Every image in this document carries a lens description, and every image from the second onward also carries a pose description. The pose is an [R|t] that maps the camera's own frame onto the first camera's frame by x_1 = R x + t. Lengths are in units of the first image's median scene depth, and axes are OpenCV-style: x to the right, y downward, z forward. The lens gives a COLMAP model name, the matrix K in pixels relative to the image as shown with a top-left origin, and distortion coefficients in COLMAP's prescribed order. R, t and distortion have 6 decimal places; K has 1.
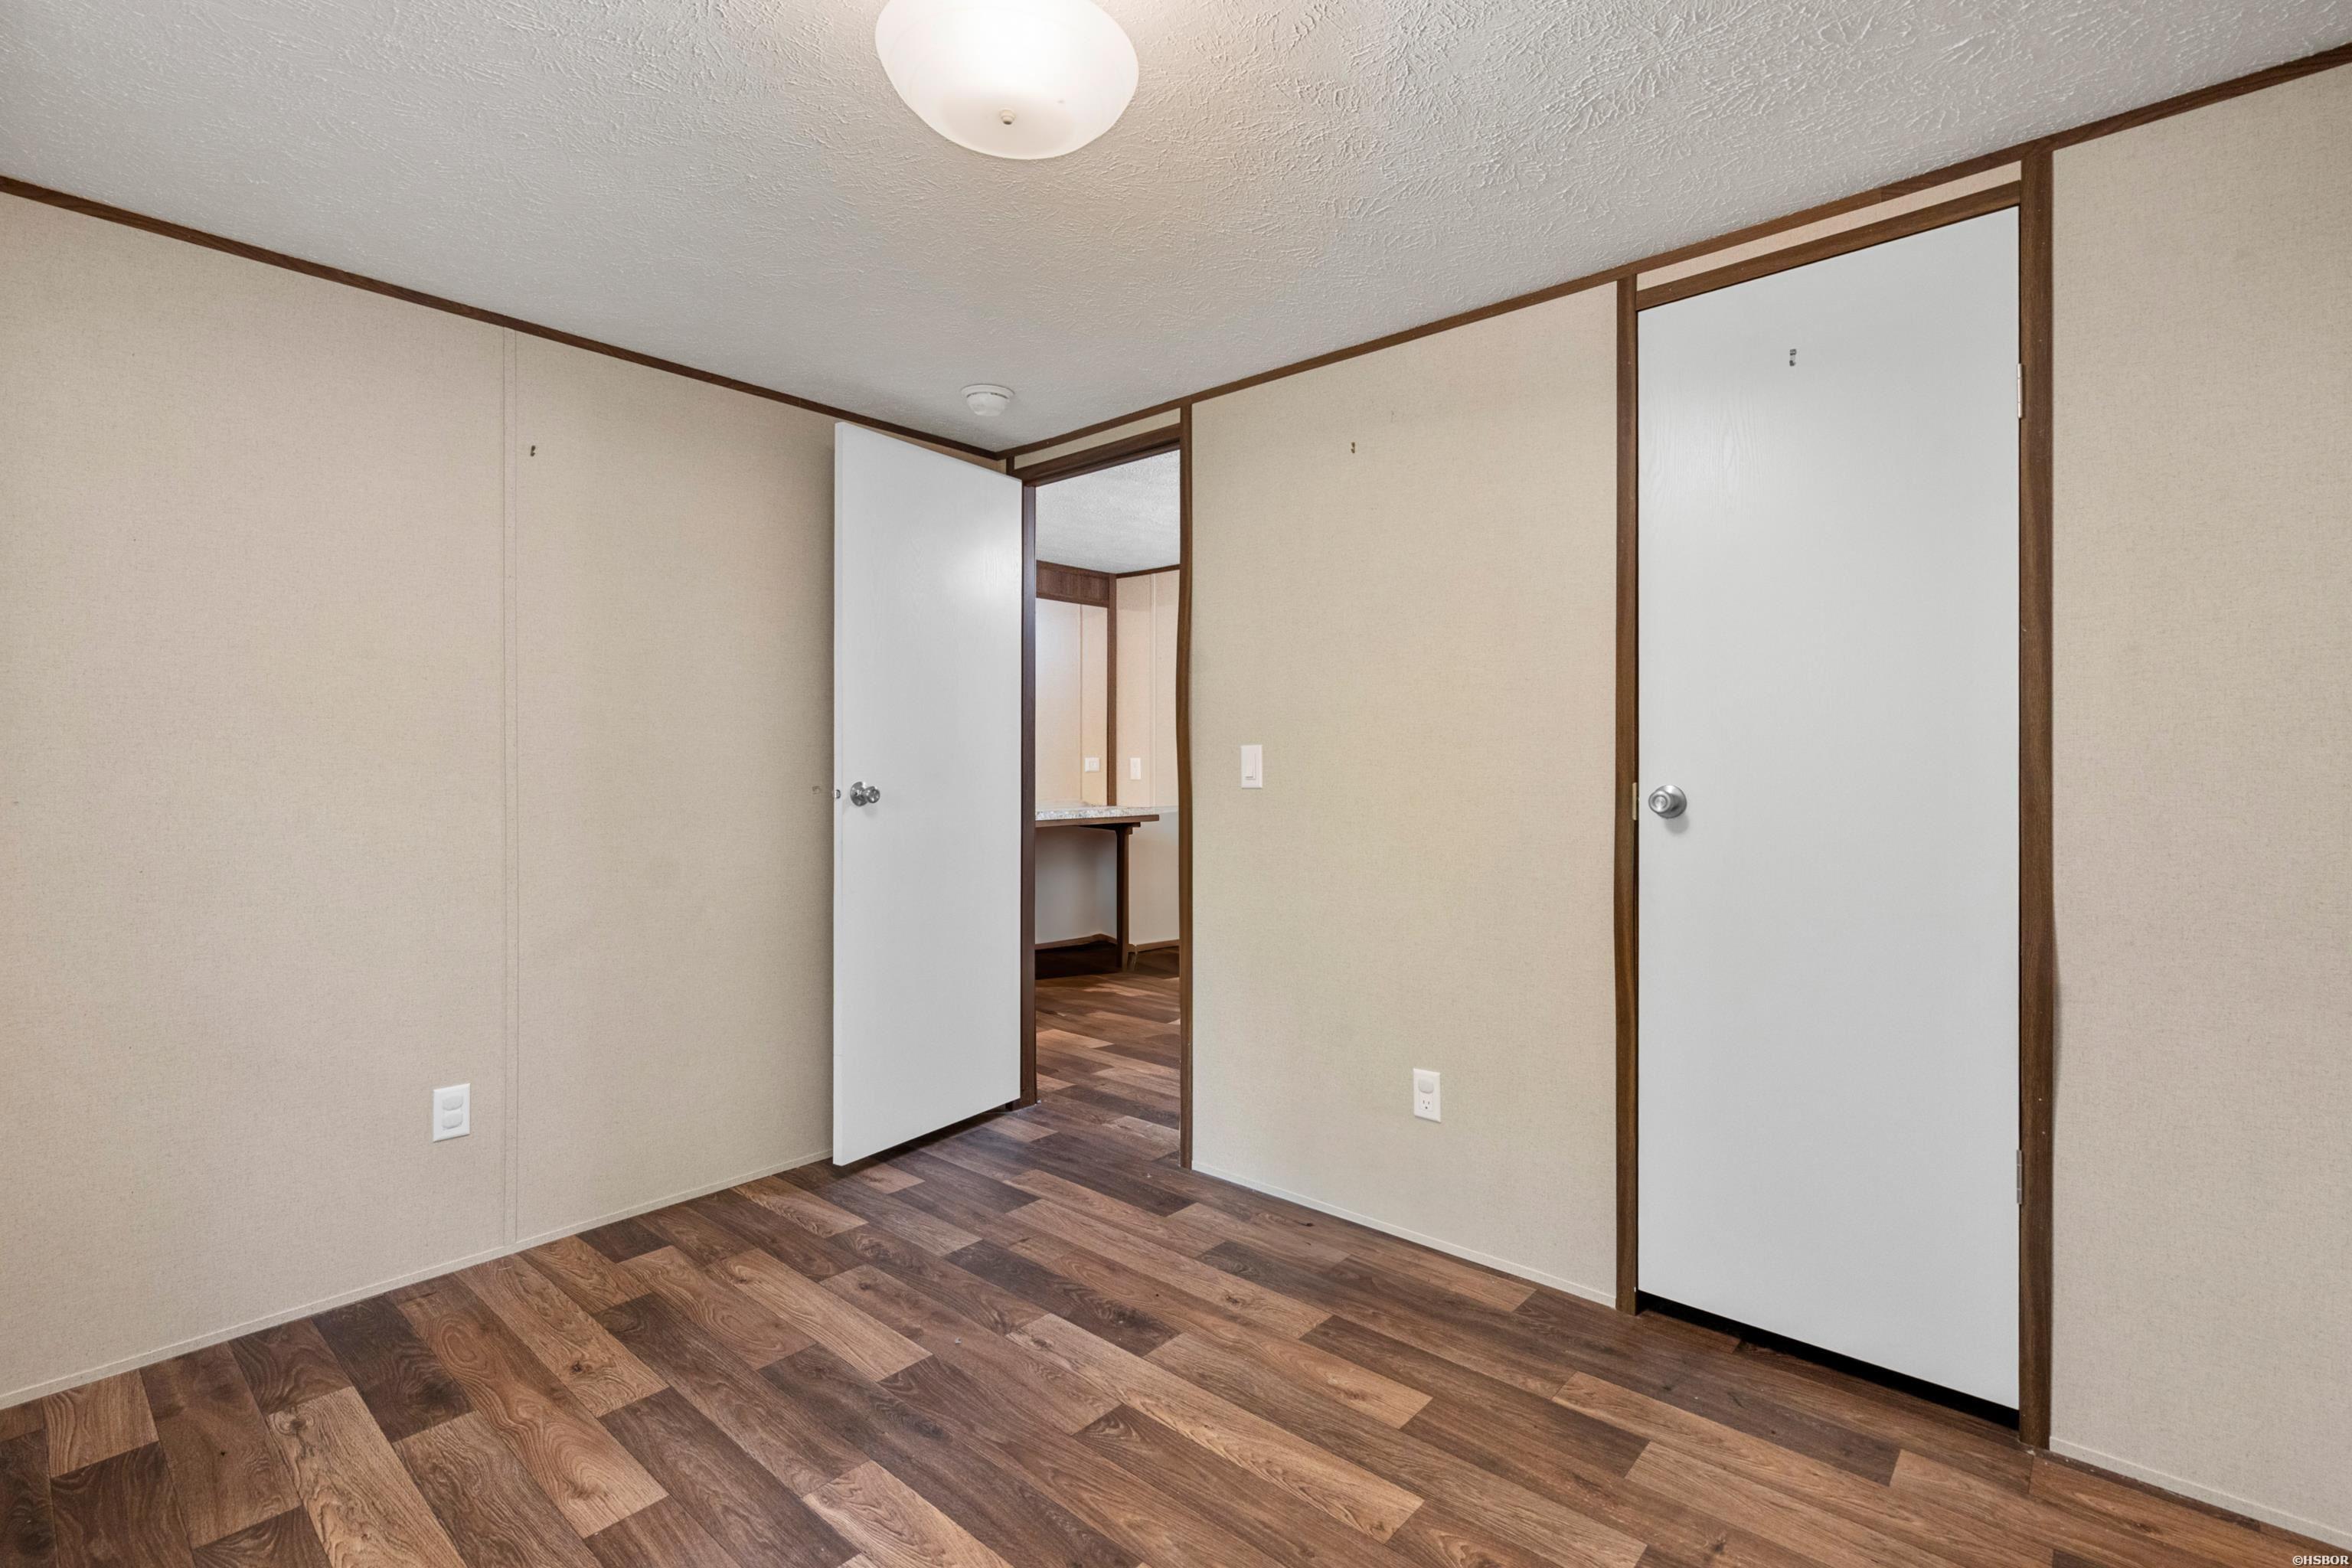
lens RADIAL K [[1077.5, 0, 1165.7], [0, 1077.5, 774.6], [0, 0, 1]] dist [0.000198, 0.000996]
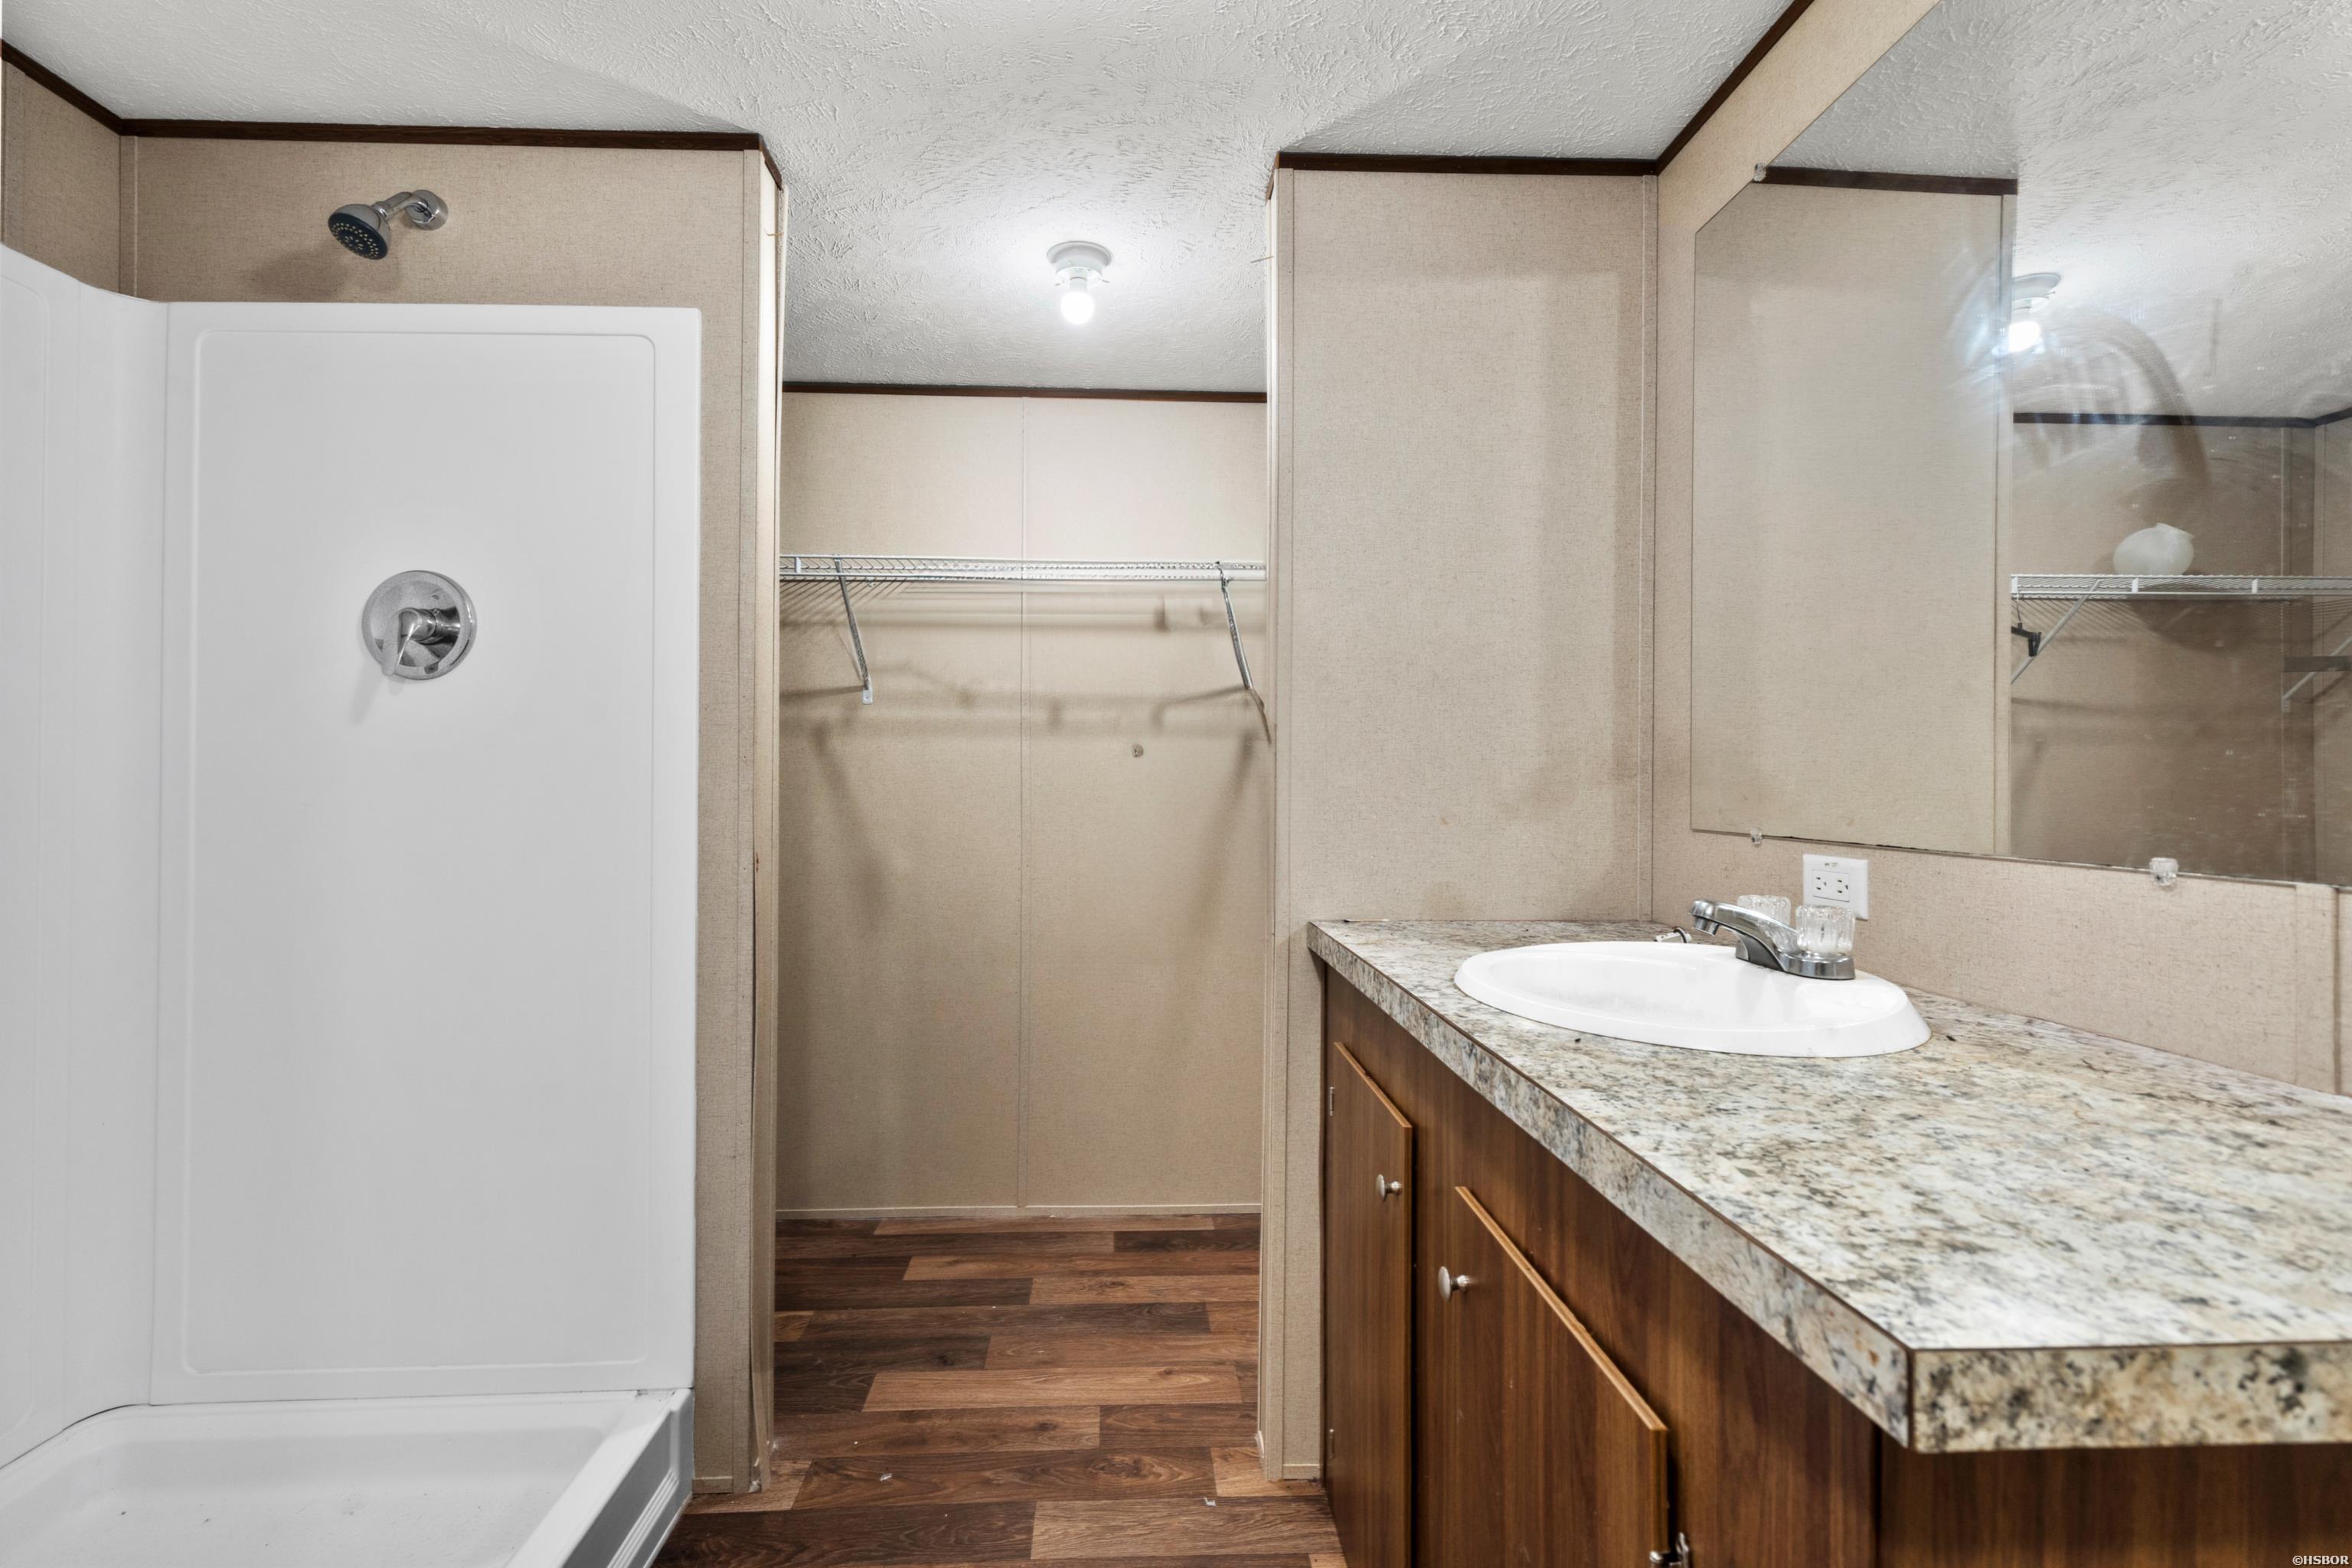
lens RADIAL K [[1077.5, 0, 1165.7], [0, 1077.5, 774.6], [0, 0, 1]] dist [0.000198, 0.000996]
pose [[-0.703752, -0.008175, -0.710398, 0.016250], [-0.011376, 0.999935, -0.000237, -0.001061], [0.710354, 0.007914, -0.703800, 0.111977]]
